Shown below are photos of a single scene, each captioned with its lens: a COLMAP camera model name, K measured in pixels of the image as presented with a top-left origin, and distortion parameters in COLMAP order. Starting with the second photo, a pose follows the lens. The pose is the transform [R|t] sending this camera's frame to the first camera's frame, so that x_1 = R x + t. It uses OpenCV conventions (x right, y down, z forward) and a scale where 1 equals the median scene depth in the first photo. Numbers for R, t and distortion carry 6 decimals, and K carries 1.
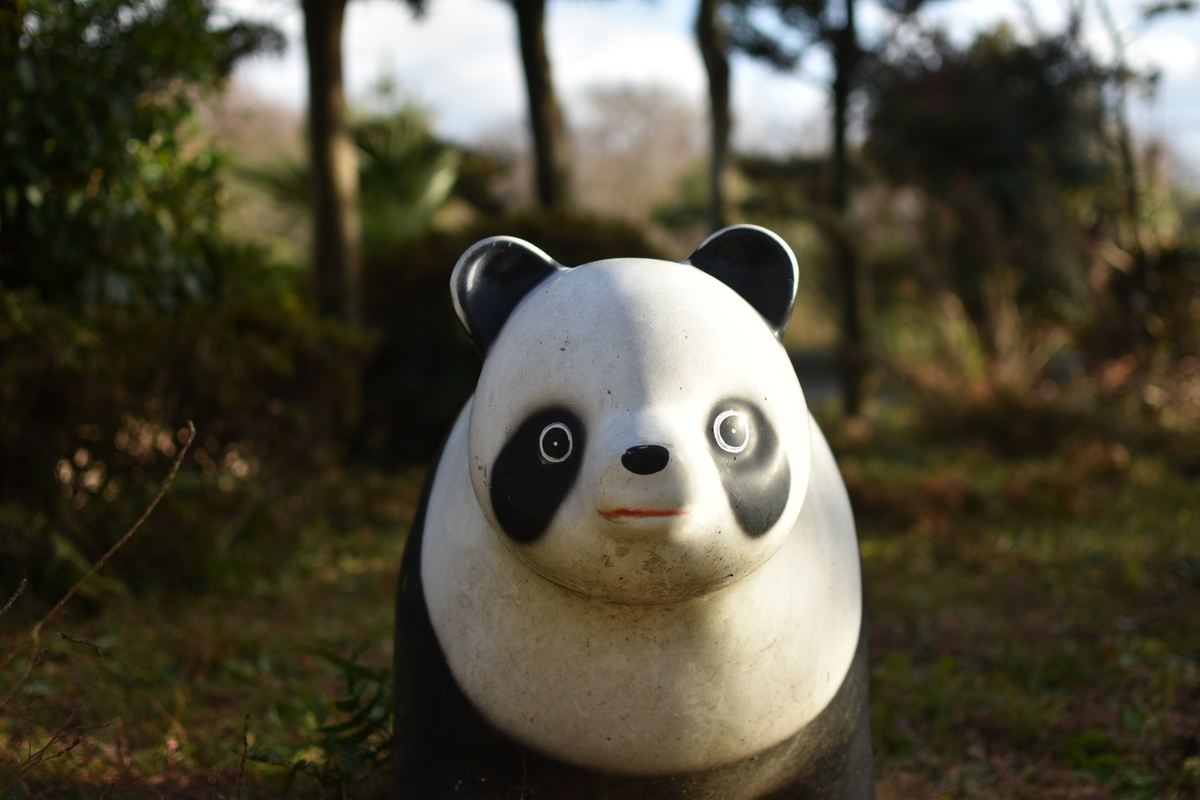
lens RADIAL K [[1832.6, 0, 600.0], [0, 1832.6, 400.0], [0, 0, 1]] dist [-0.172242, -0.012962]
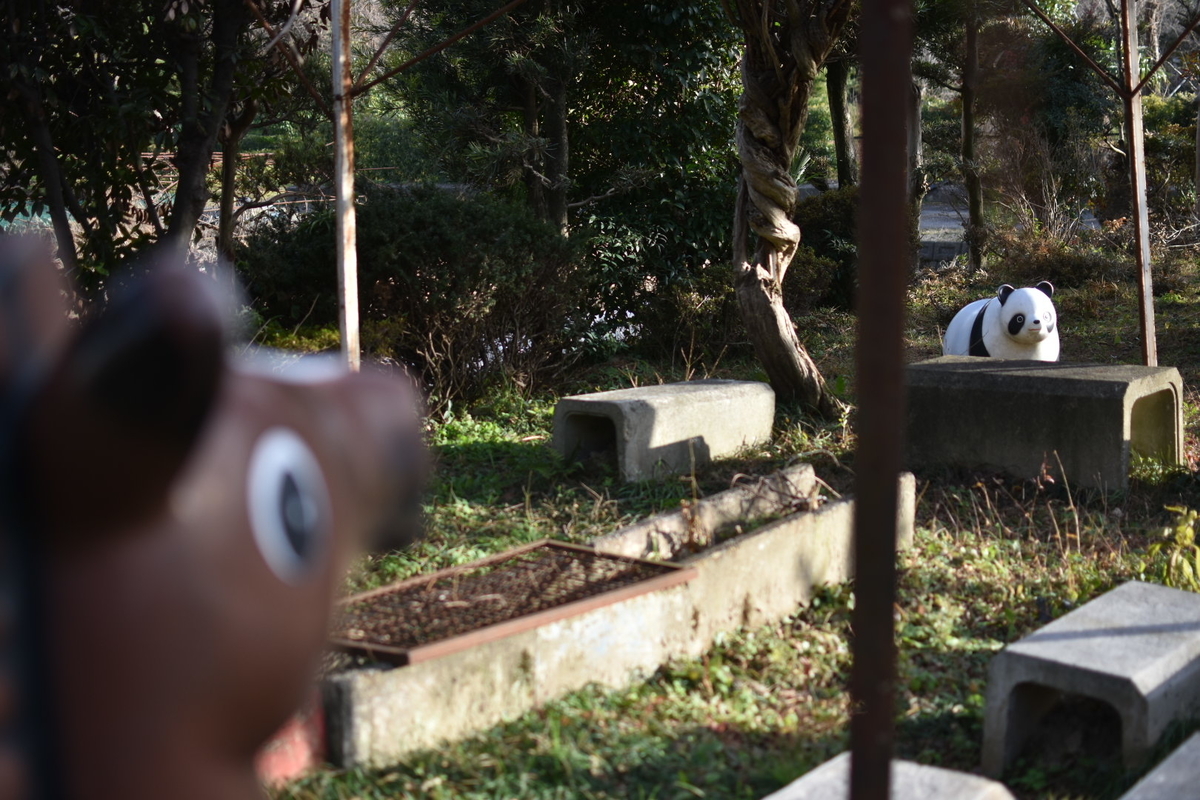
lens RADIAL K [[1832.6, 0, 600.0], [0, 1832.6, 400.0], [0, 0, 1]] dist [-0.172242, -0.012962]
pose [[0.999588, -0.028336, -0.004462, -1.409773], [0.028662, 0.992878, 0.115638, -0.451718], [0.001154, -0.115718, 0.993281, -5.104353]]
